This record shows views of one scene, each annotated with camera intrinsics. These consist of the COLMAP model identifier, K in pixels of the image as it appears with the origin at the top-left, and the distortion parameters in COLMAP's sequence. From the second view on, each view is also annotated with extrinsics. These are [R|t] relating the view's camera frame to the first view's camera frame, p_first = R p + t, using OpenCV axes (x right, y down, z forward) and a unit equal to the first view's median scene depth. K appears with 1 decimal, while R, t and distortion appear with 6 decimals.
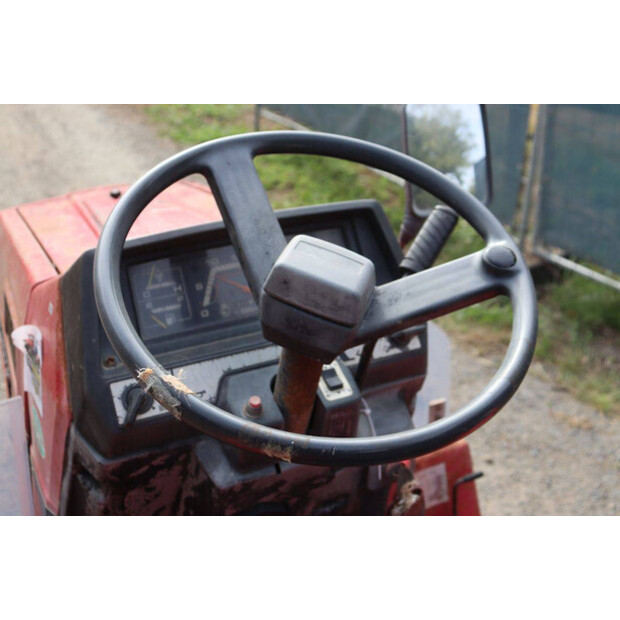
lens RADIAL K [[852.2, 0, 310.0], [0, 852.2, 310.0], [0, 0, 1]] dist [0.045614, 0.080446]
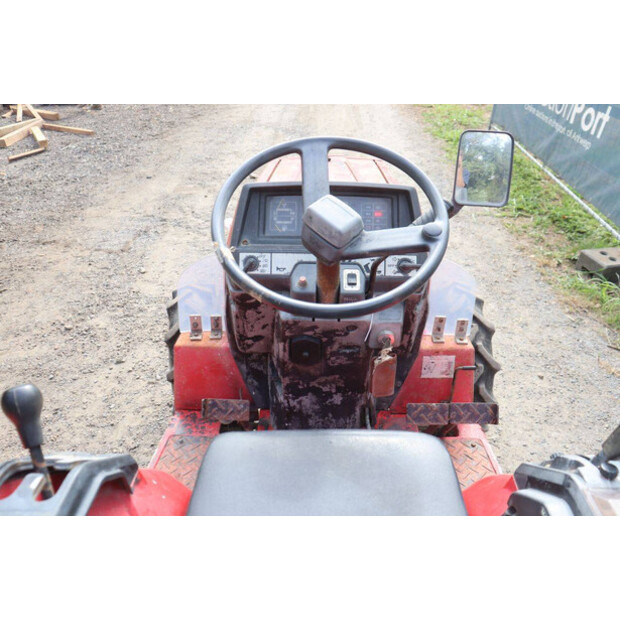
lens RADIAL K [[552.6, 0, 310.0], [0, 552.6, 310.0], [0, 0, 1]] dist [-0.170027, 0.003566]
pose [[0.892475, 0.263916, -0.365838, 0.399866], [-0.214814, 0.961784, 0.169785, -0.036020], [0.396666, -0.072942, 0.915060, -0.106740]]
